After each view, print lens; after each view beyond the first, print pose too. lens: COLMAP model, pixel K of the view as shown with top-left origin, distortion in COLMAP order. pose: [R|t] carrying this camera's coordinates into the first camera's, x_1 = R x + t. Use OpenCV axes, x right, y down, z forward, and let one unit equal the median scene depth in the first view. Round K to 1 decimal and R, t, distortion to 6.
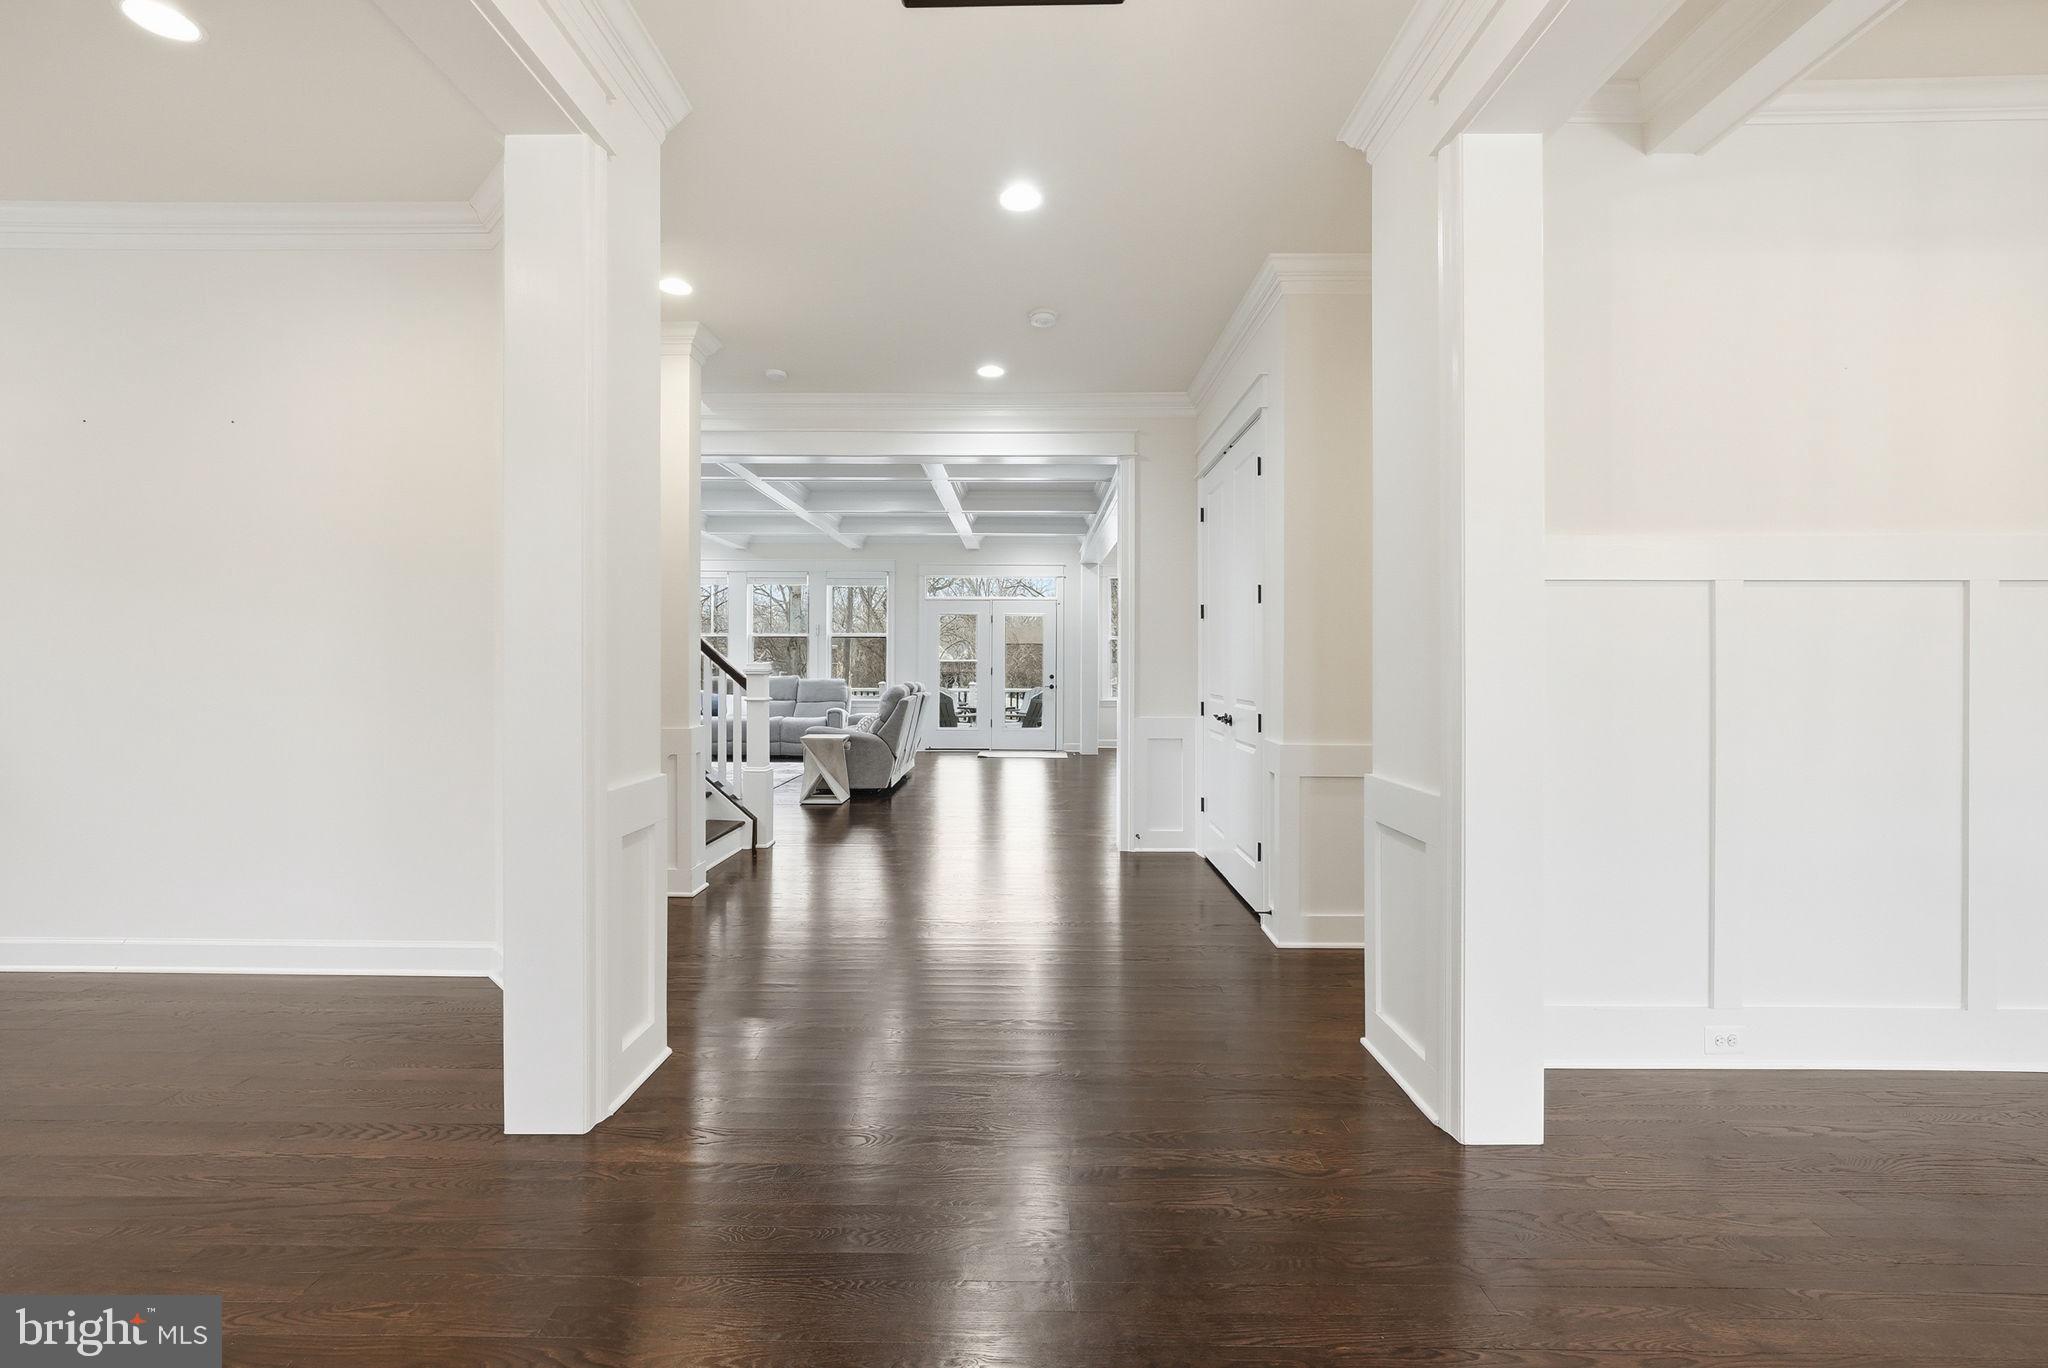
lens RADIAL K [[875.6, 0, 1028.6], [0, 875.6, 674.9], [0, 0, 1]] dist [-0.000743, 0.000165]
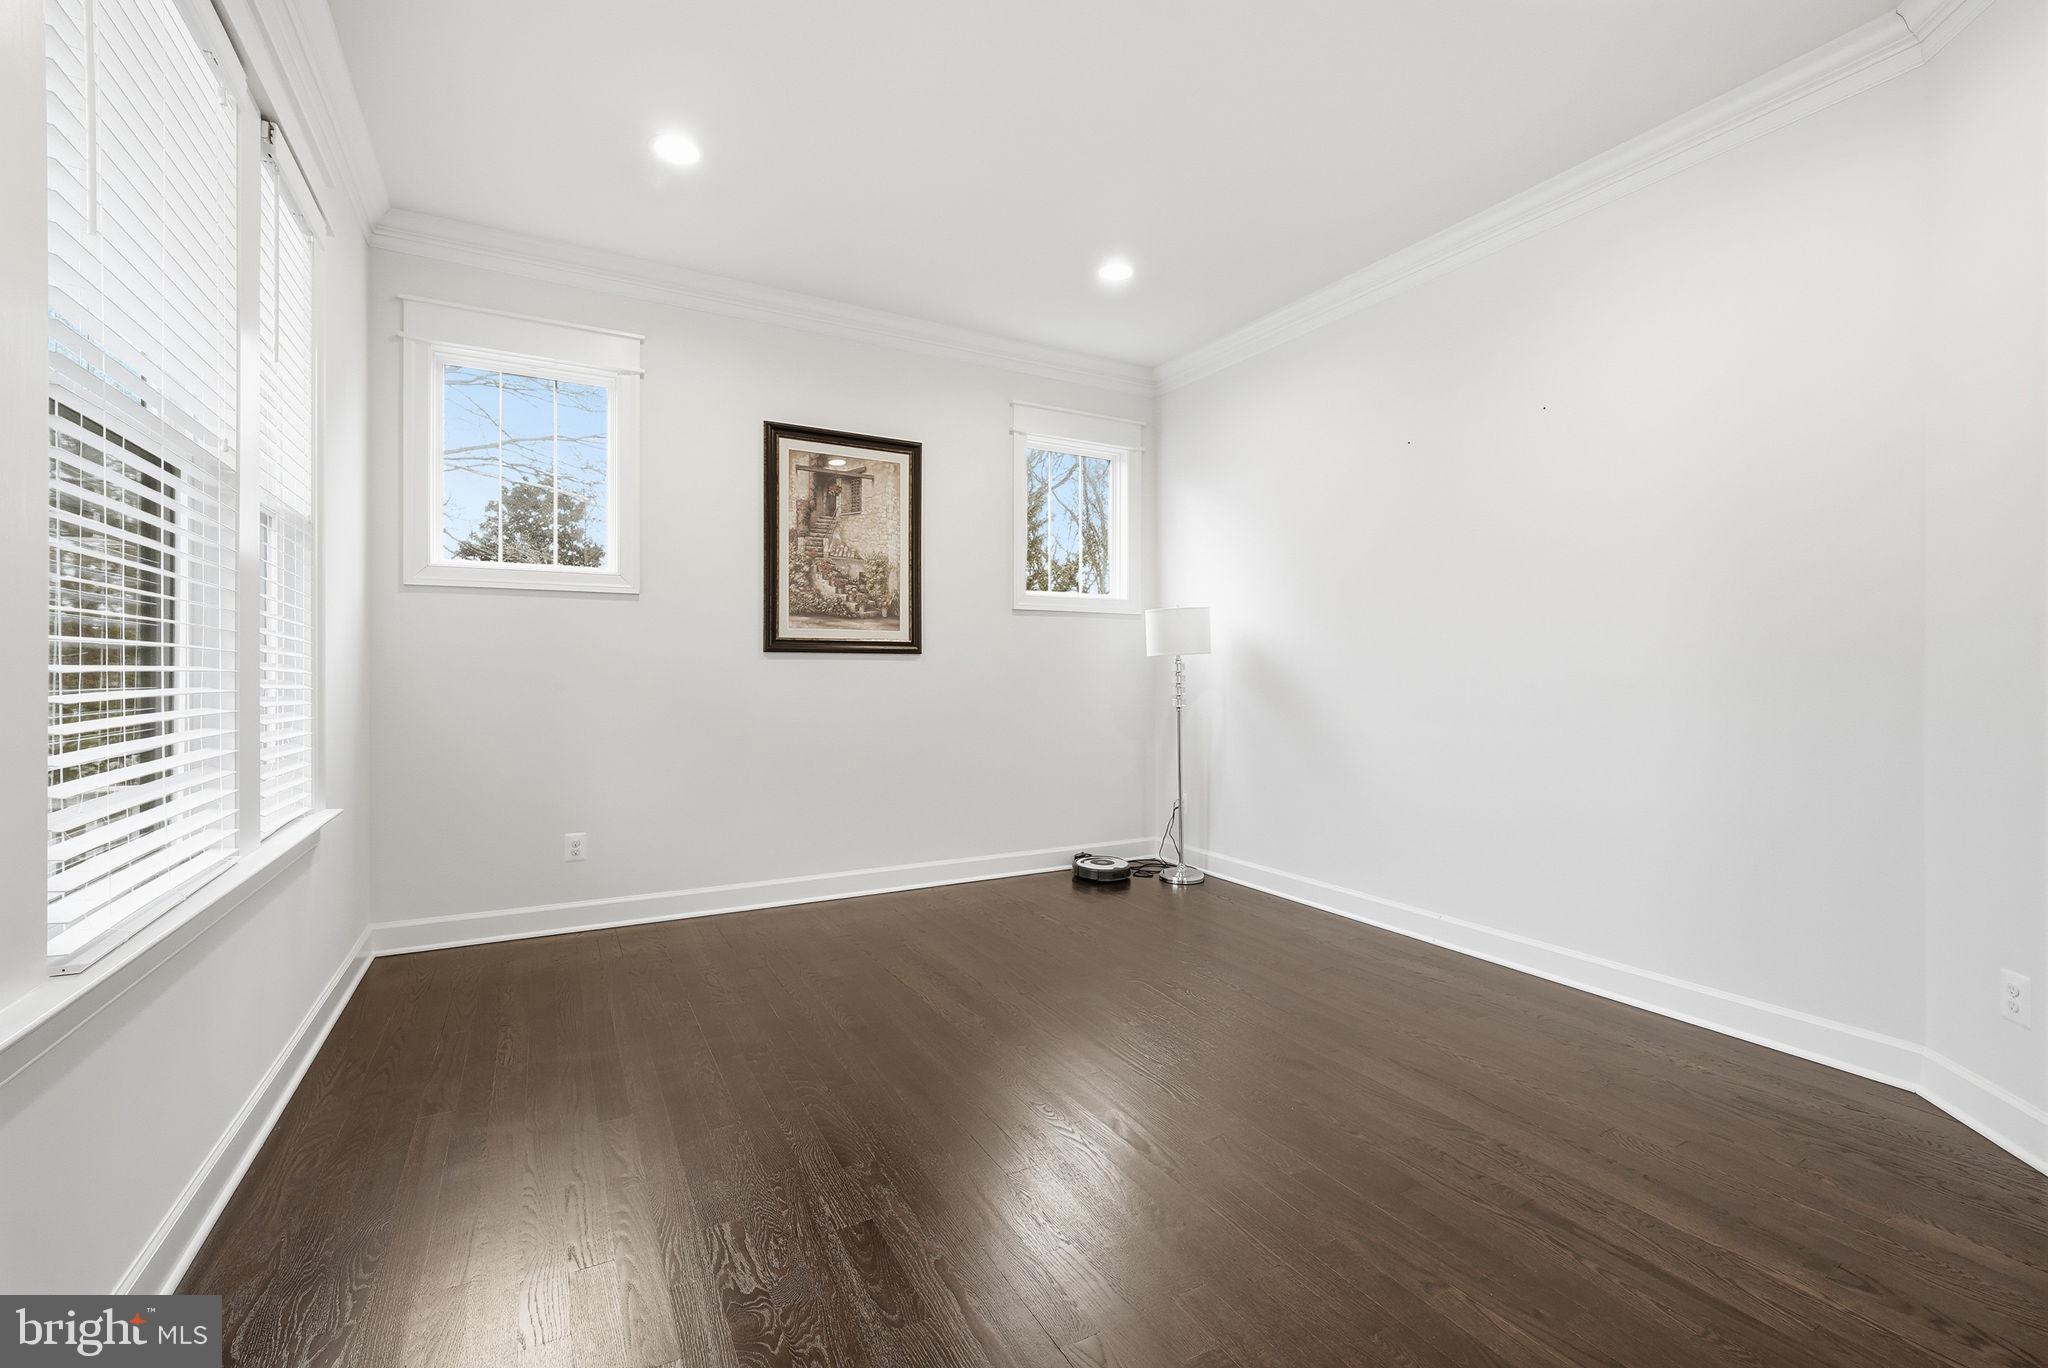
lens RADIAL K [[875.6, 0, 1026.9], [0, 875.6, 678.8], [0, 0, 1]] dist [-0.000743, 0.000165]
pose [[0.487569, 0.000889, -0.873084, -0.410467], [0.002524, 0.999994, 0.002428, -0.000500], [0.873081, -0.003387, 0.487564, 0.009856]]
